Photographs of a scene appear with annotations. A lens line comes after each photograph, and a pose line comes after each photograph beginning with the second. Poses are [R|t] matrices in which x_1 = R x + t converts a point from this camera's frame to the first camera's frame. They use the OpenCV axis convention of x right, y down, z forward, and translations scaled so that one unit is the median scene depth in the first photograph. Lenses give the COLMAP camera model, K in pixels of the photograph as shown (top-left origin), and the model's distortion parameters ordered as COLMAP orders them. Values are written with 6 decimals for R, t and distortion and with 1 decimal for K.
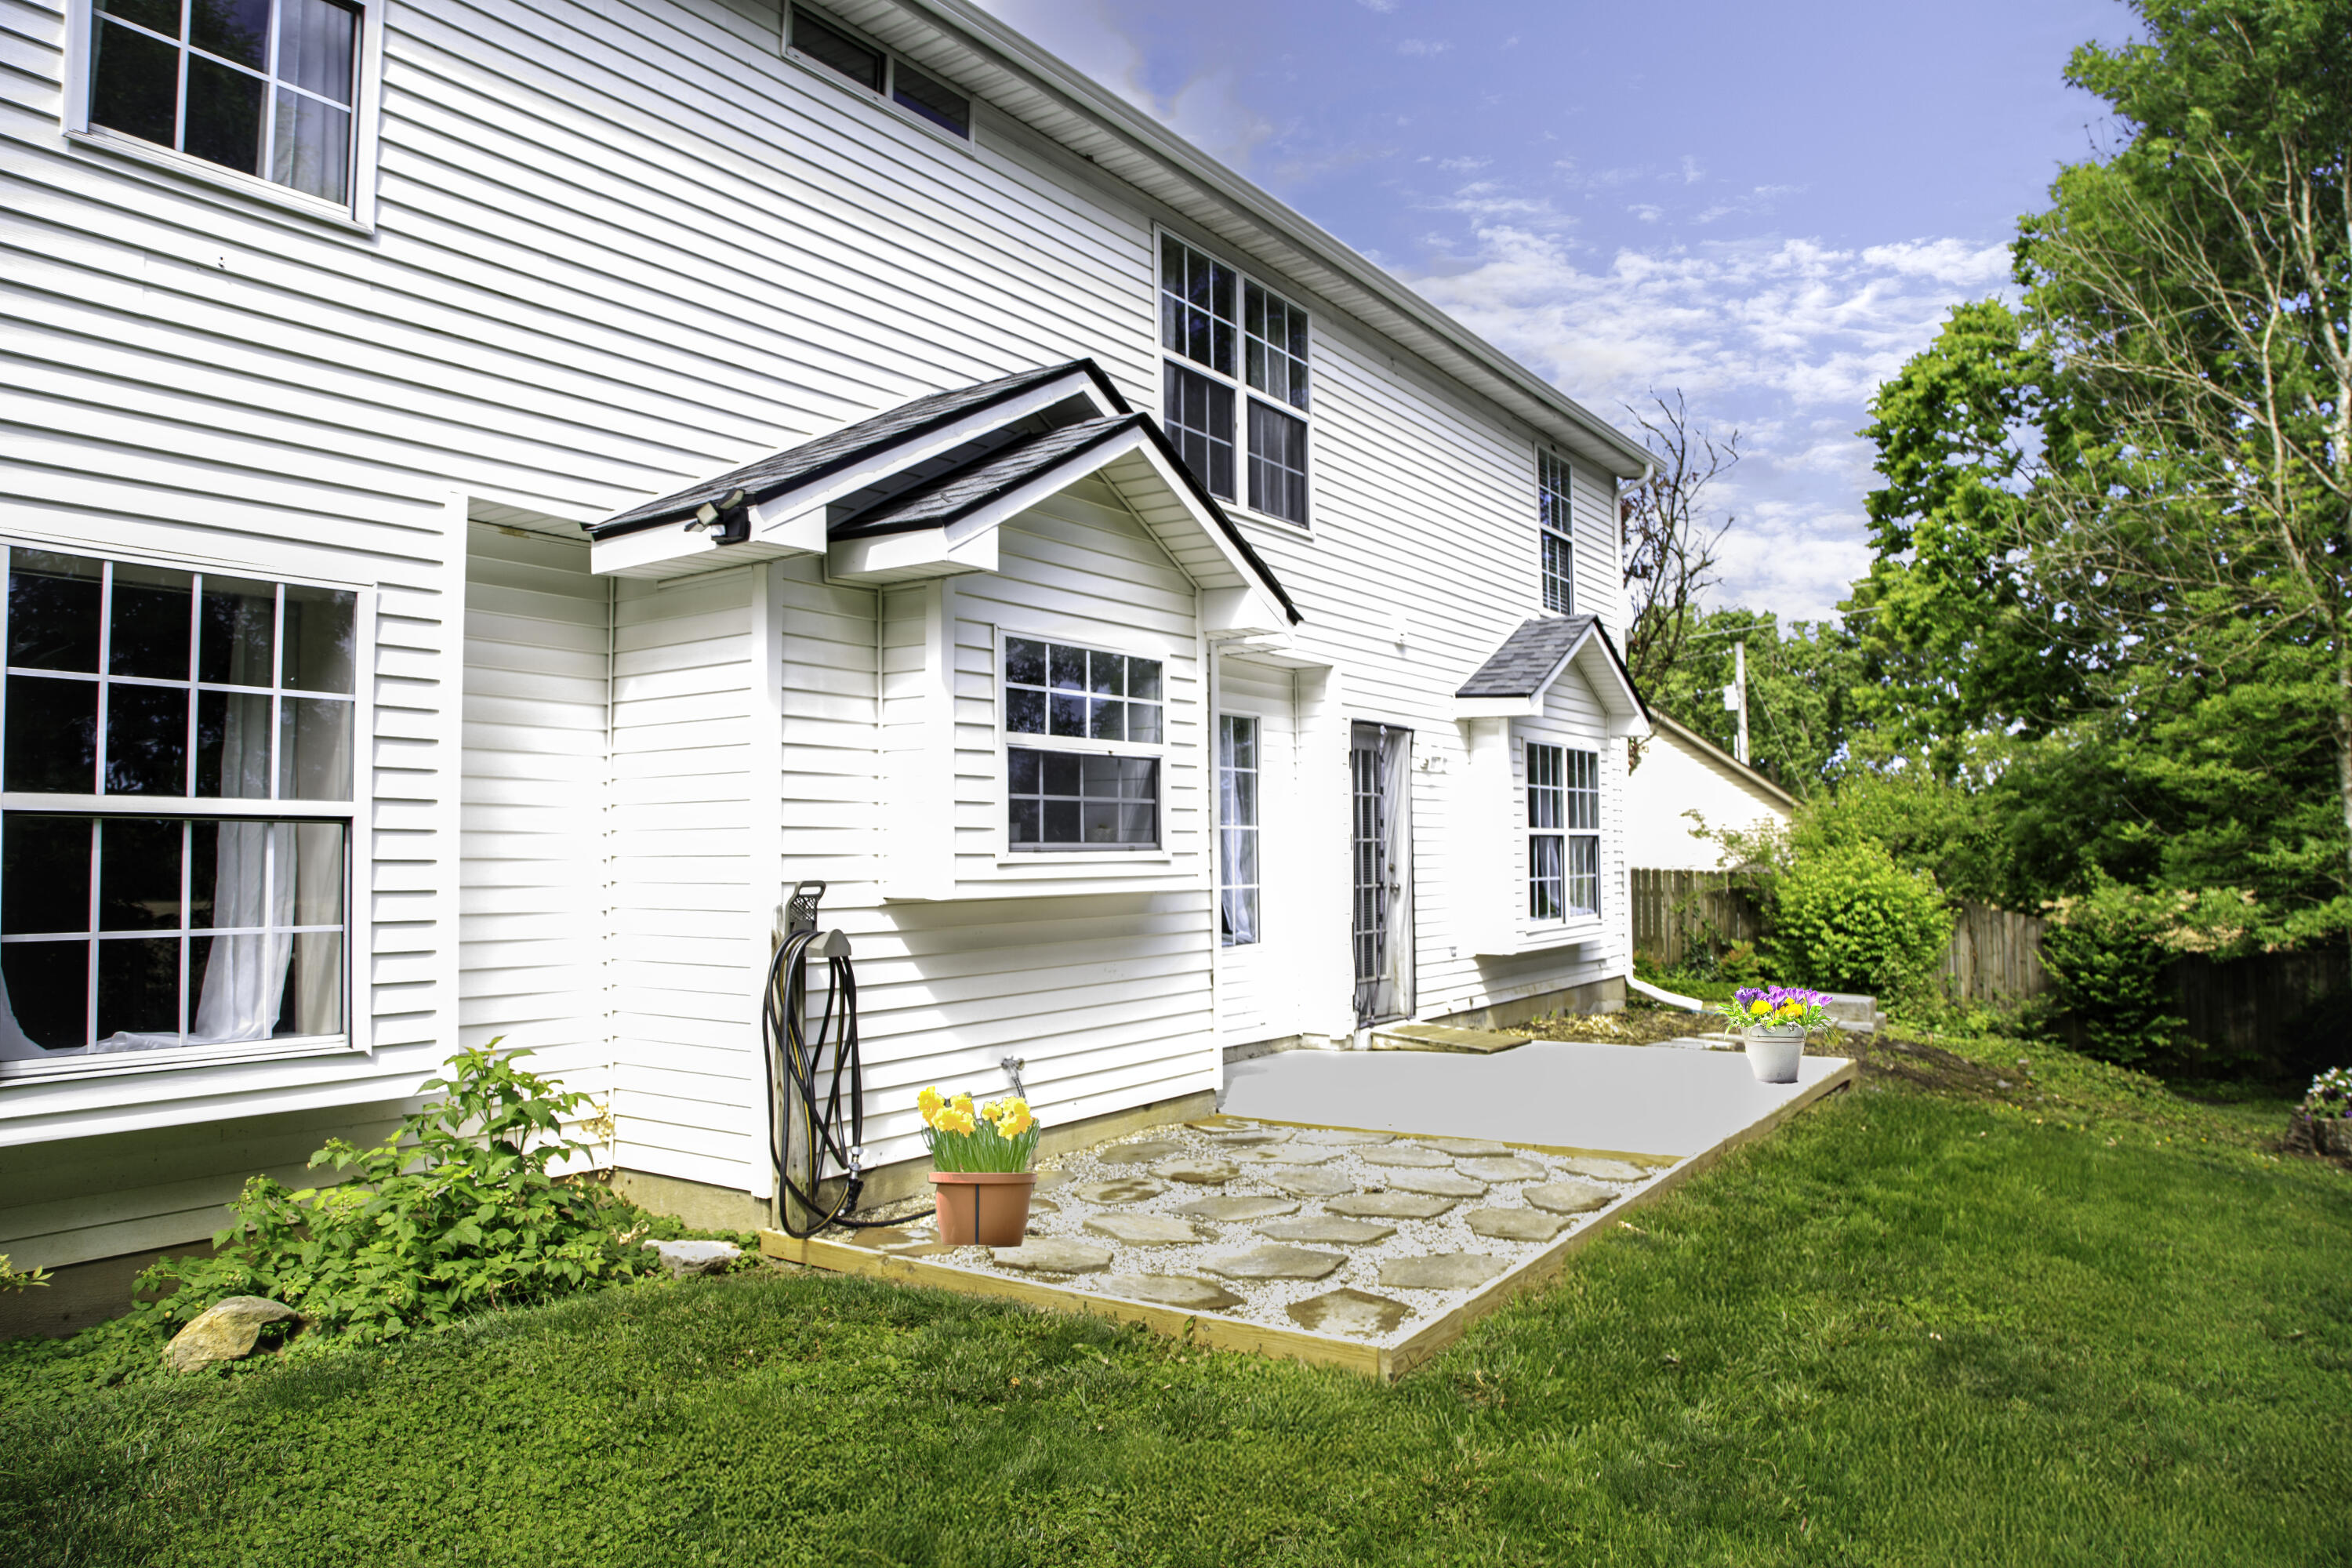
lens RADIAL K [[1558.7, 0, 1170.6], [0, 1558.7, 883.8], [0, 0, 1]] dist [-0.037423, 0.004296]
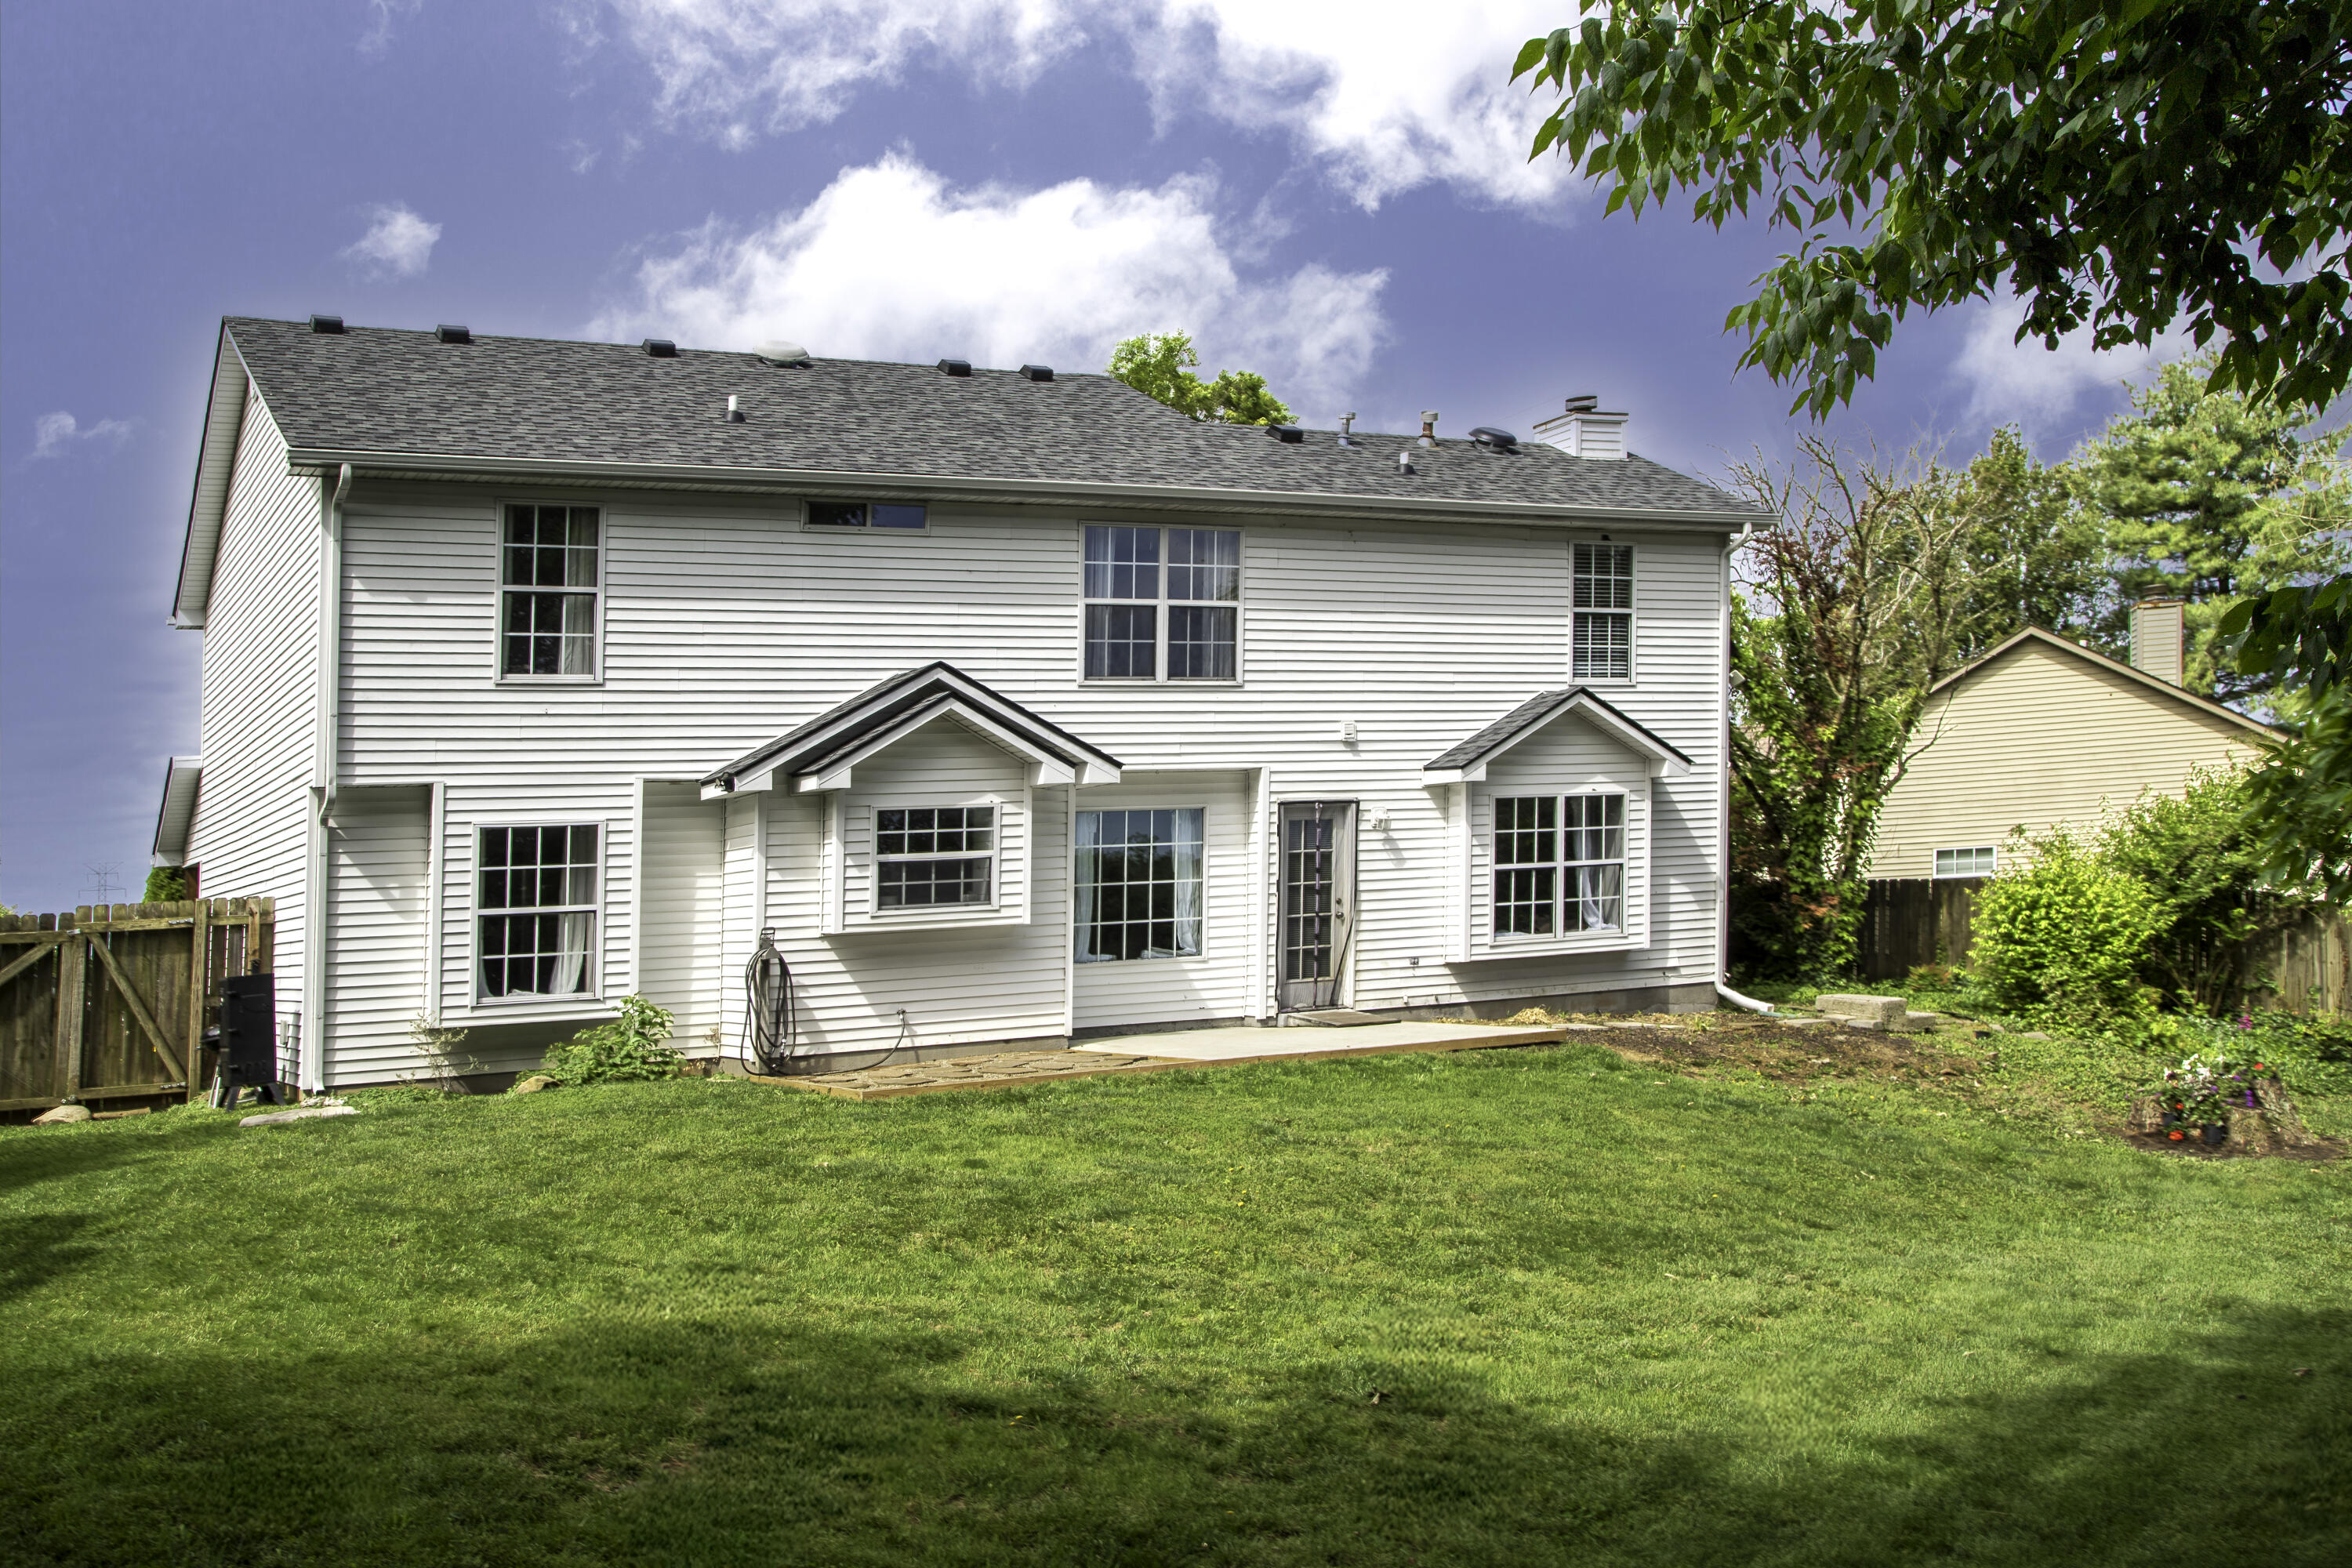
lens RADIAL K [[2259.4, 0, 1176.0], [0, 2259.4, 784.0], [0, 0, 1]] dist [0.087083, -0.000277]
pose [[0.894499, -0.059949, -0.443032, 1.671297], [0.033865, 0.997207, -0.066562, 0.027254], [0.445786, 0.044536, 0.894031, -1.635441]]
